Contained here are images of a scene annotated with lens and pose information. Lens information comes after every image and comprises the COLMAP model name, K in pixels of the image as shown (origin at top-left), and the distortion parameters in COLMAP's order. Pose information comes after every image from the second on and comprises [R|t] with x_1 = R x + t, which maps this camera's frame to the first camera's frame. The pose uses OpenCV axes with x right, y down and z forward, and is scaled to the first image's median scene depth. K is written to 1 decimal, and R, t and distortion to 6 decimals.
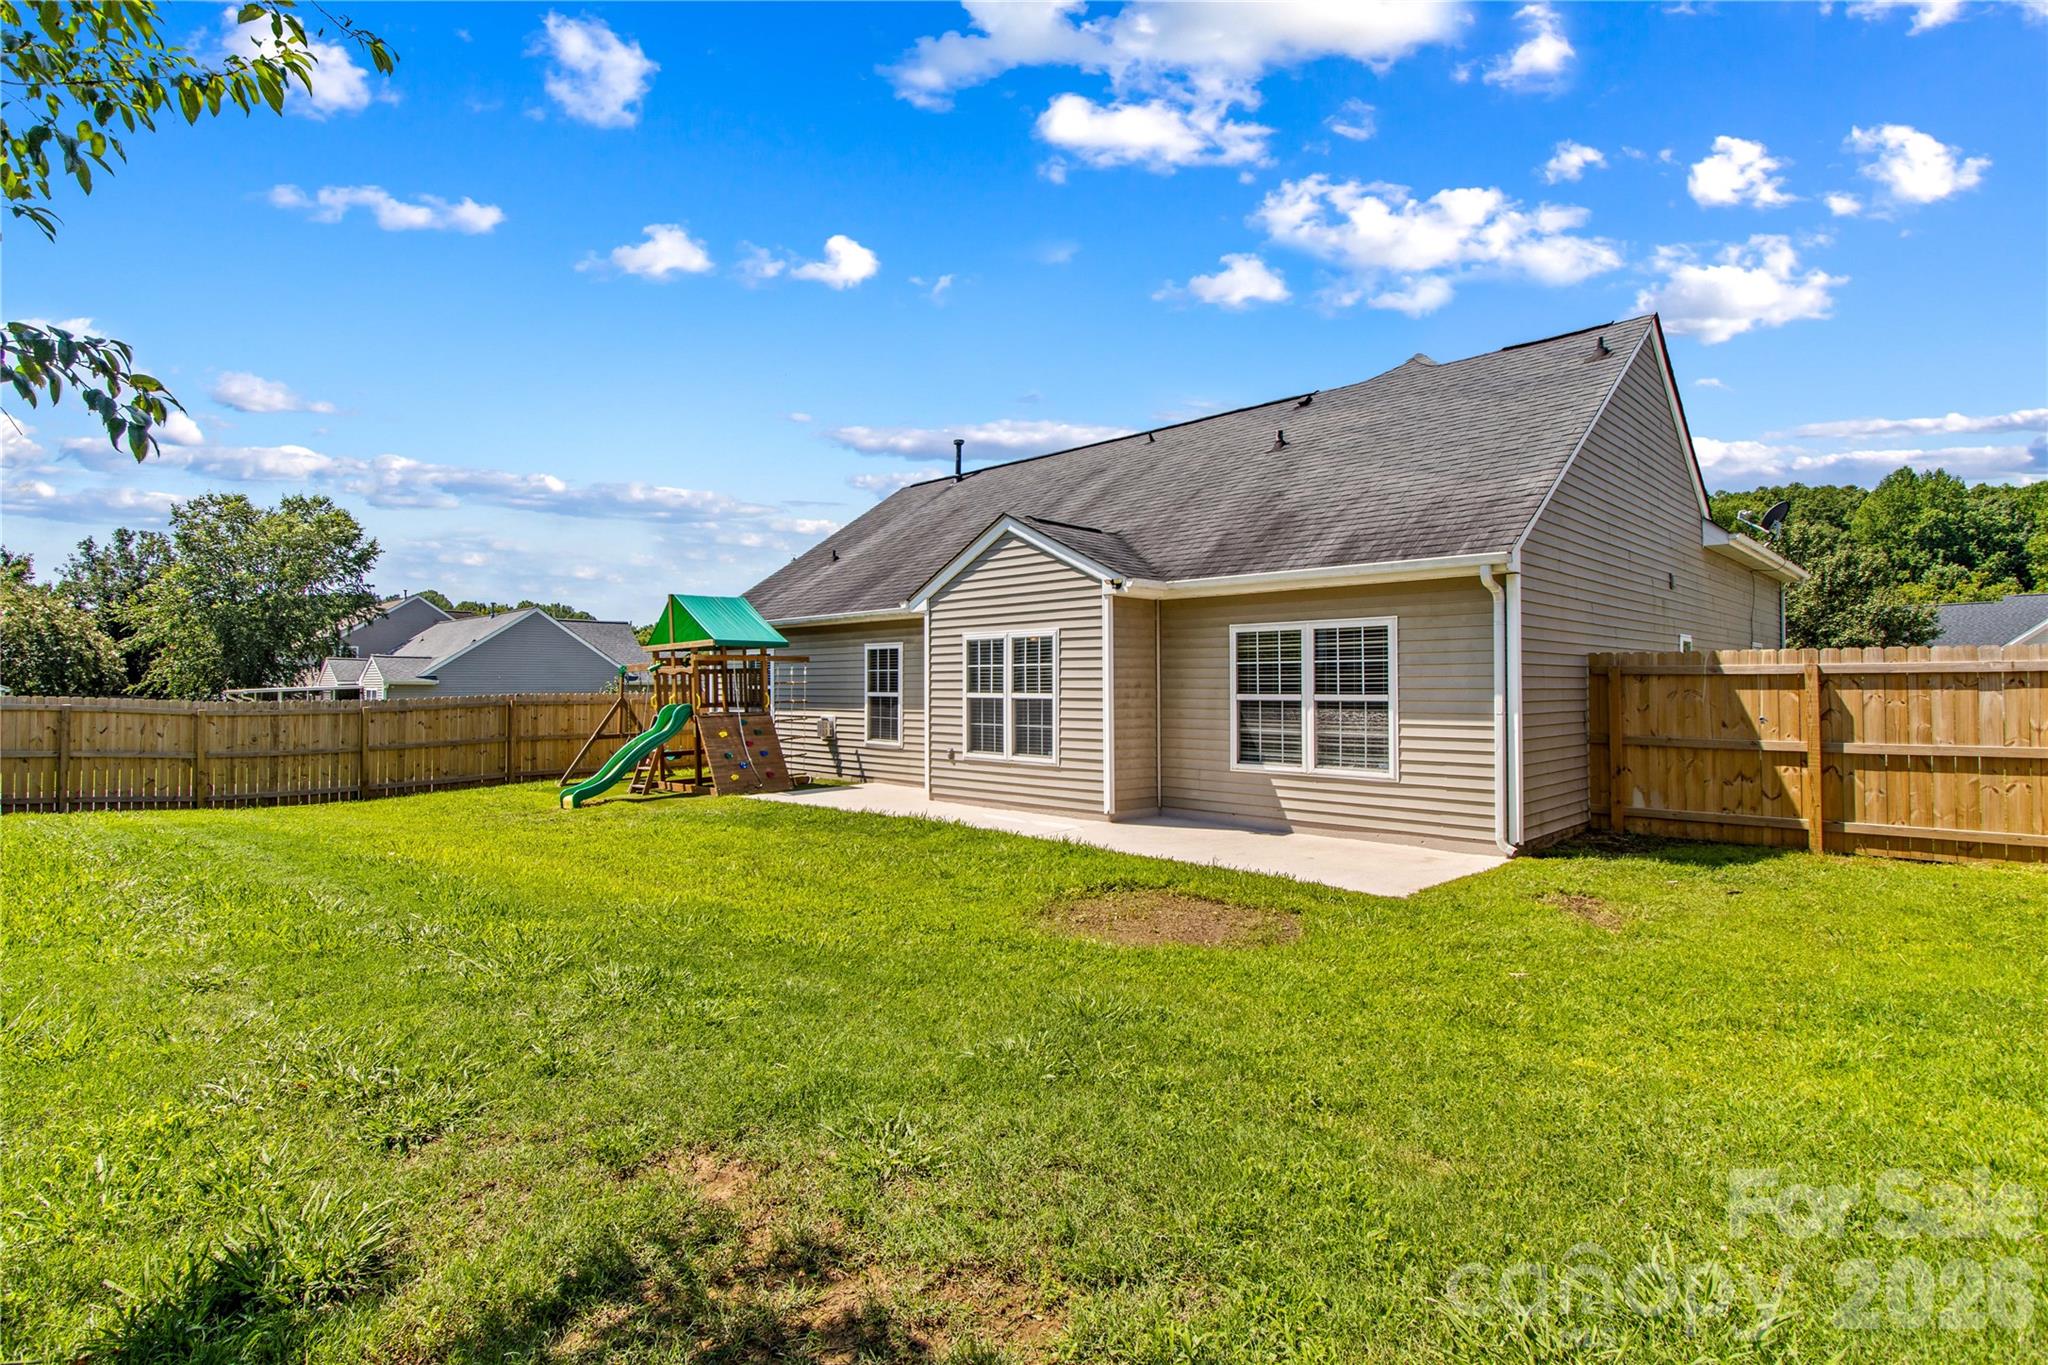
lens RADIAL K [[995.4, 0, 999.7], [0, 995.4, 677.8], [0, 0, 1]] dist [-0.000713, -0.000013]
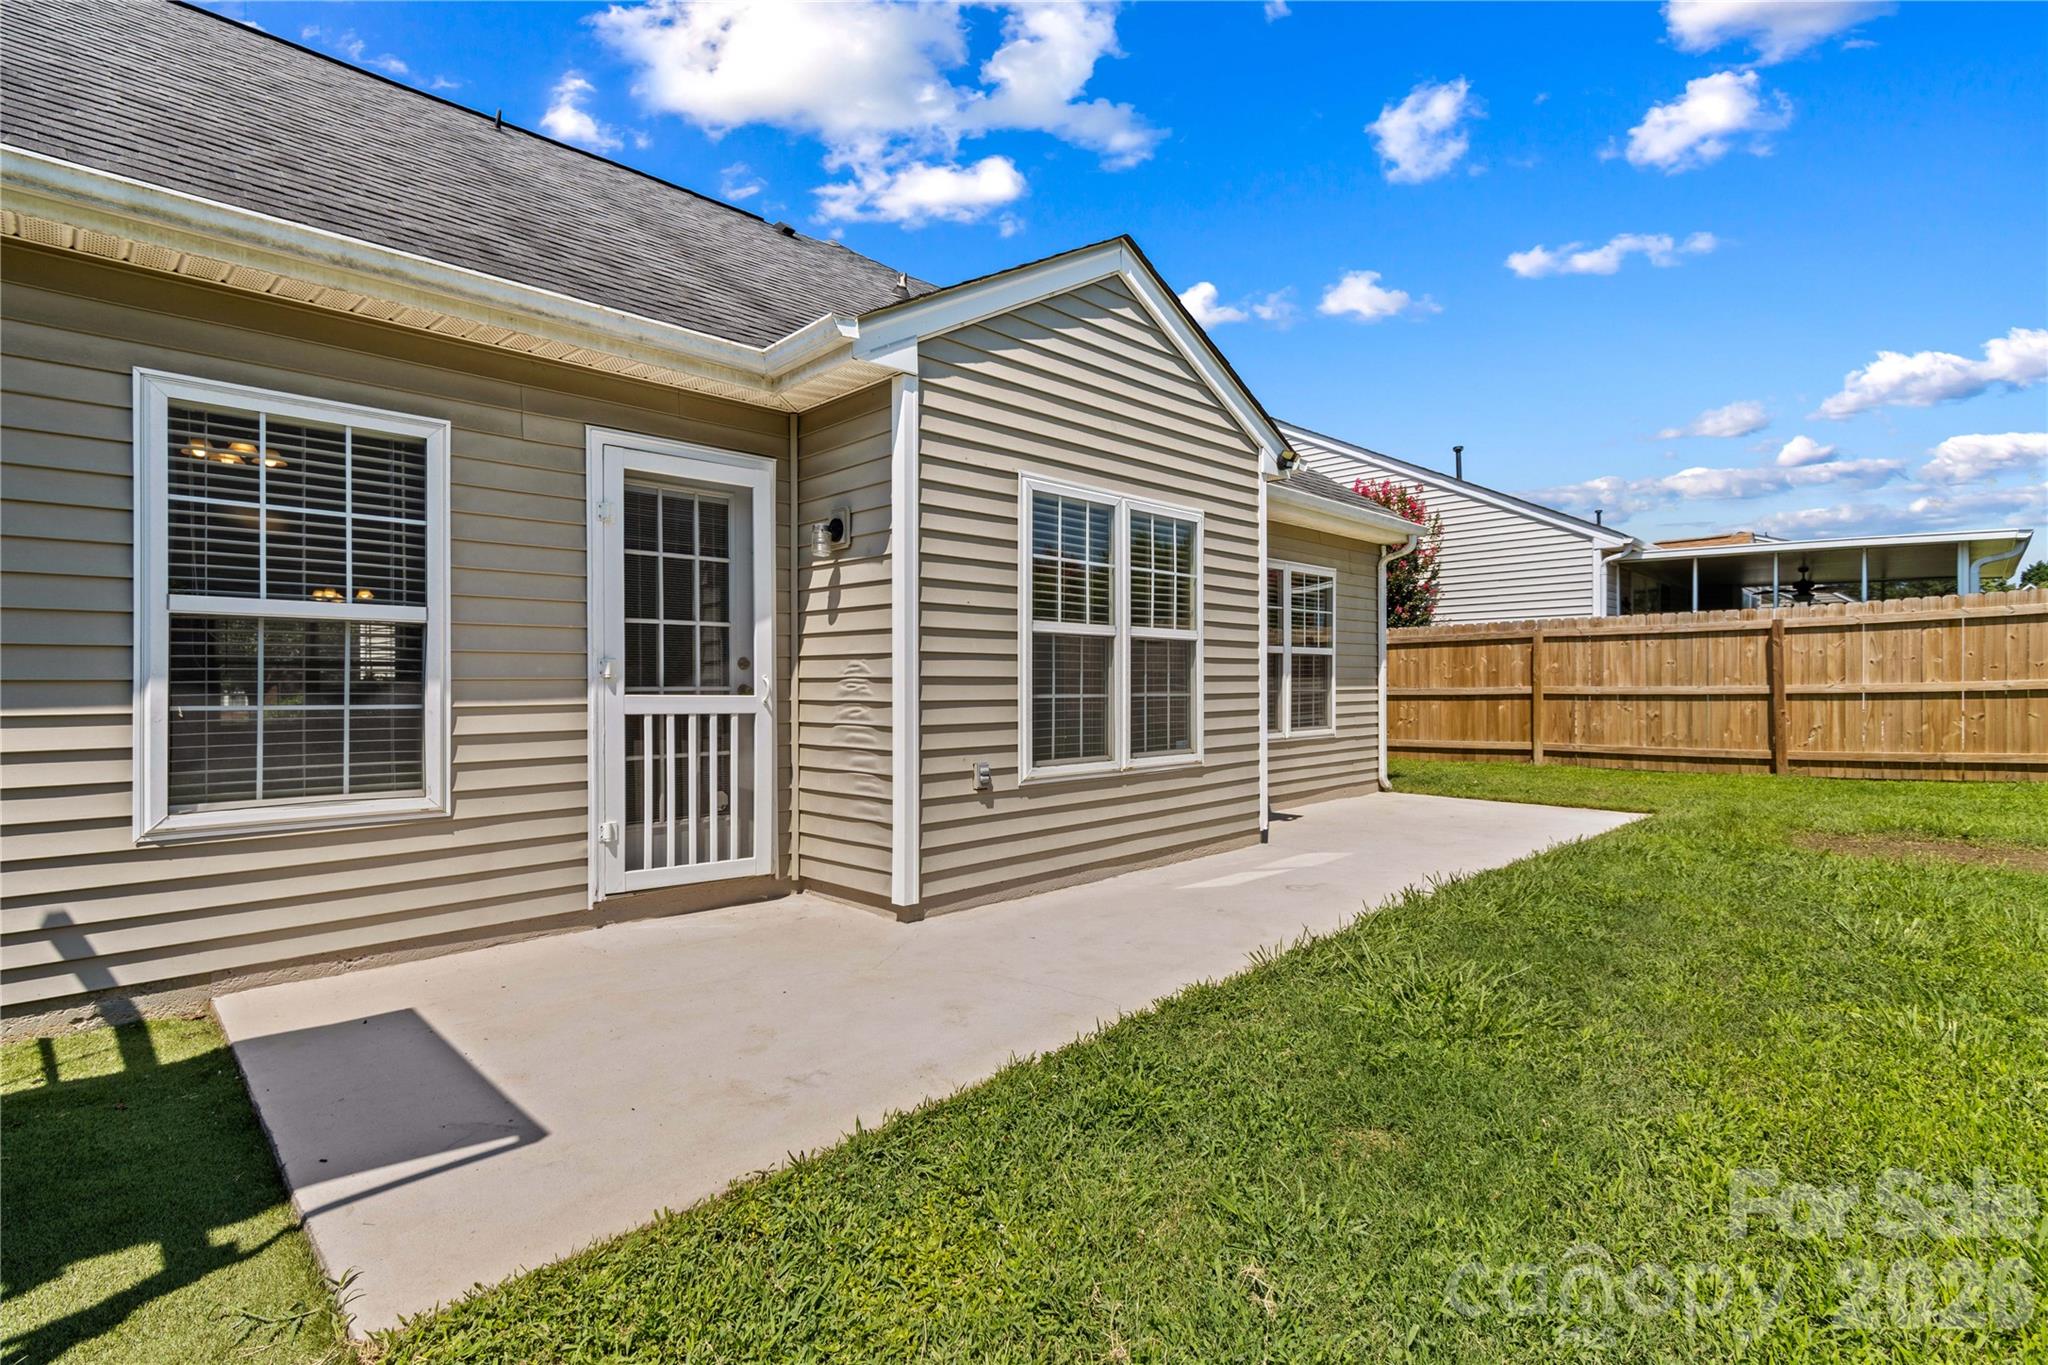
lens RADIAL K [[955.4, 0, 1003.2], [0, 955.4, 687.5], [0, 0, 1]] dist [0.003126, 0.000465]
pose [[0.006126, -0.002800, 0.999977, -0.458203], [-0.003678, 0.999989, 0.002822, 0.044696], [-0.999974, -0.003695, 0.006116, 1.094238]]
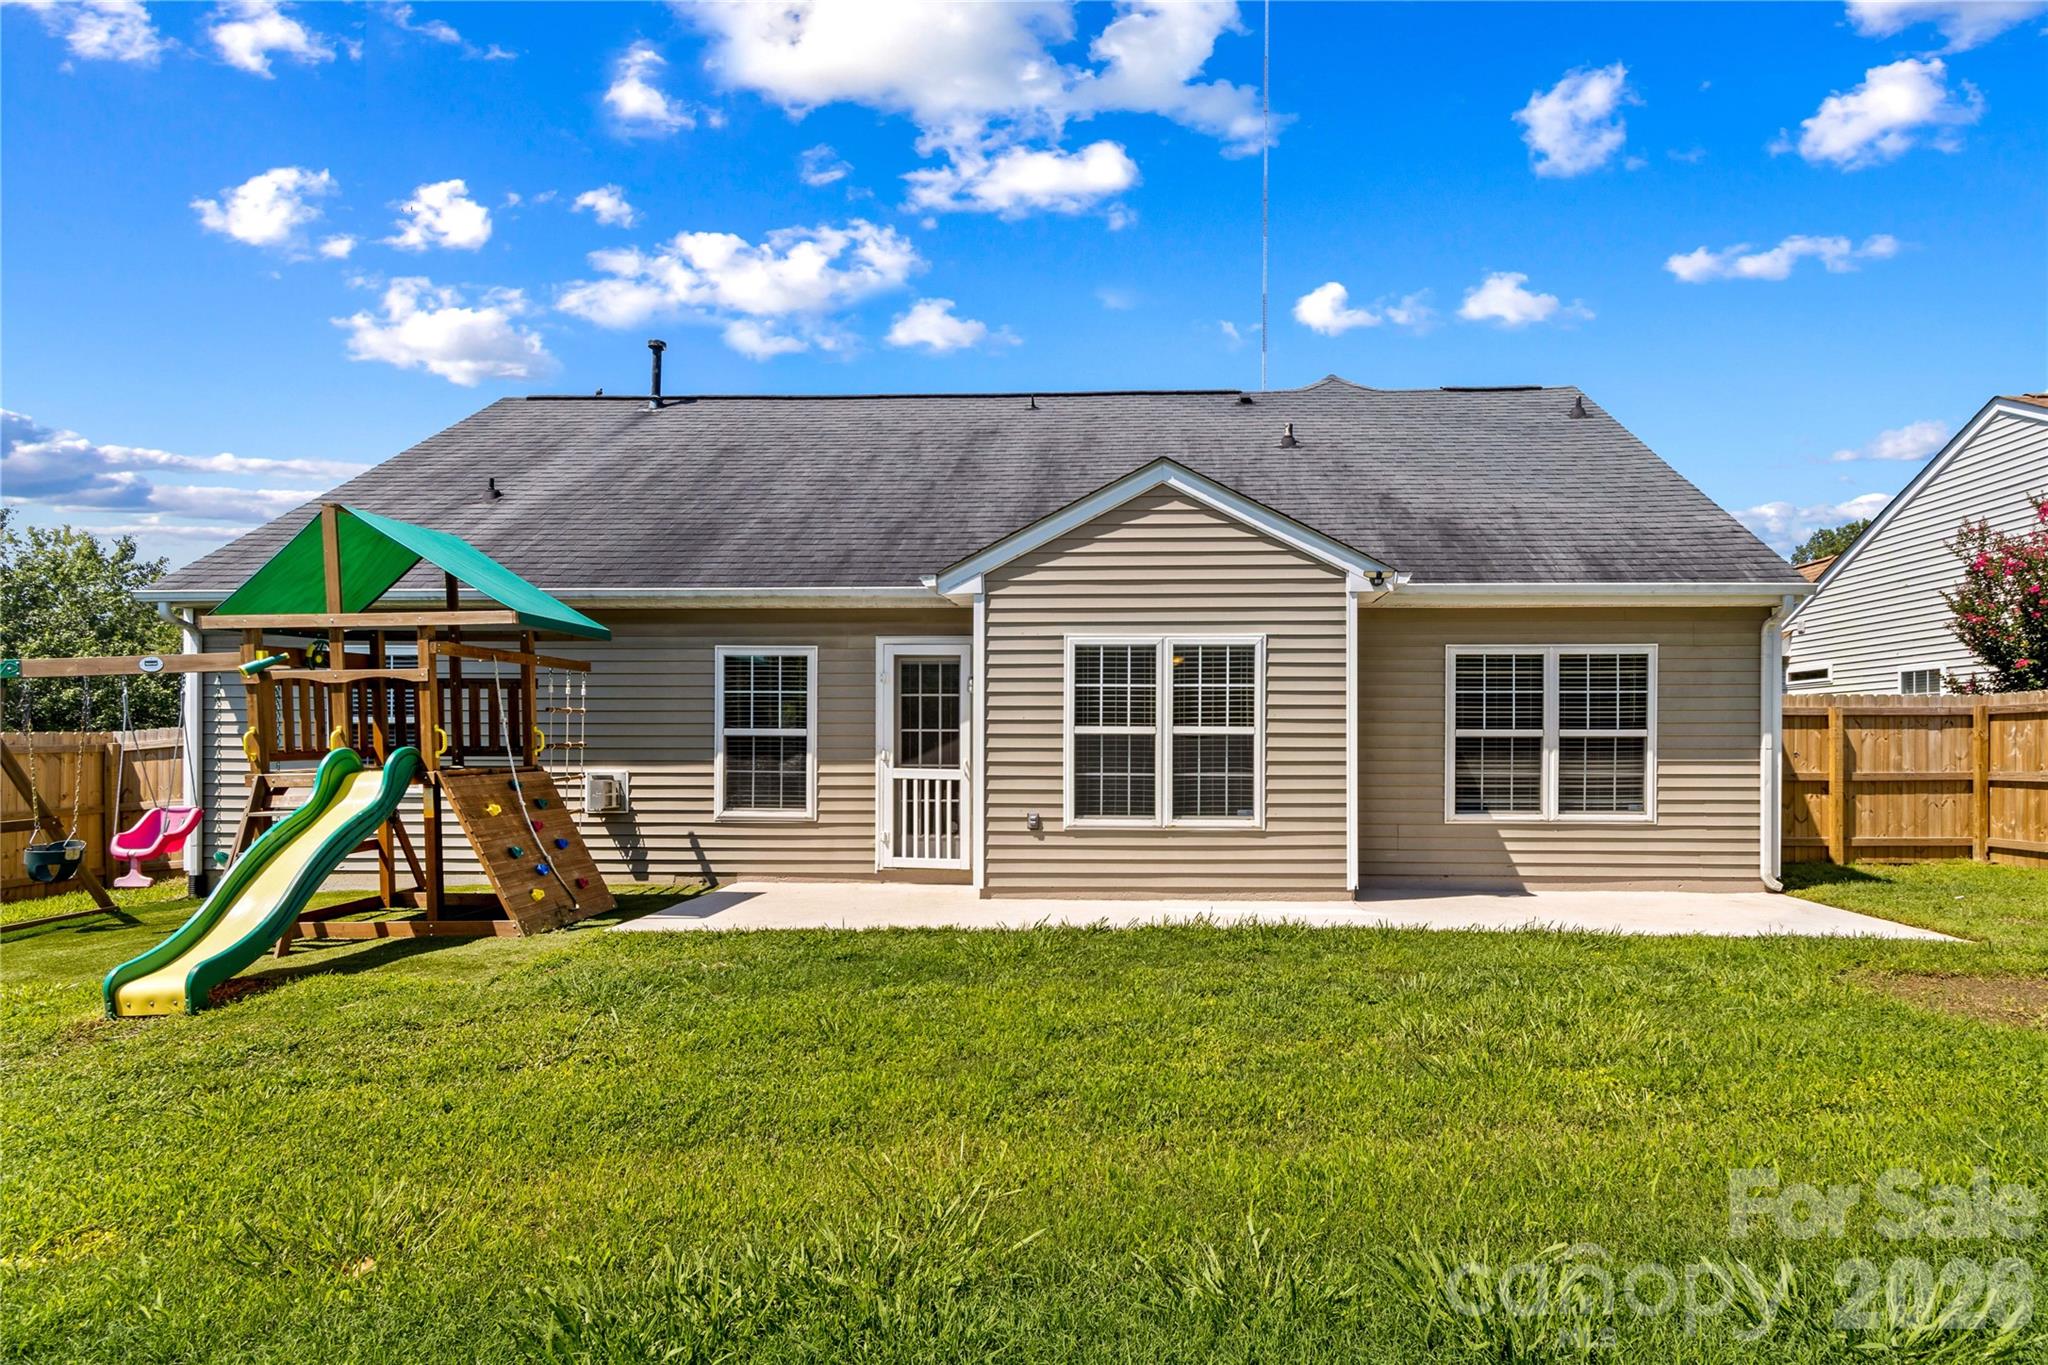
lens RADIAL K [[1055.1, 0, 1128.7], [0, 1055.1, 752.4], [0, 0, 1]] dist [0.003289, 0.000310]
pose [[0.723250, -0.002049, 0.690584, -0.521016], [-0.008368, 0.999896, 0.011731, 0.025512], [-0.690536, -0.014263, 0.723158, 0.520788]]
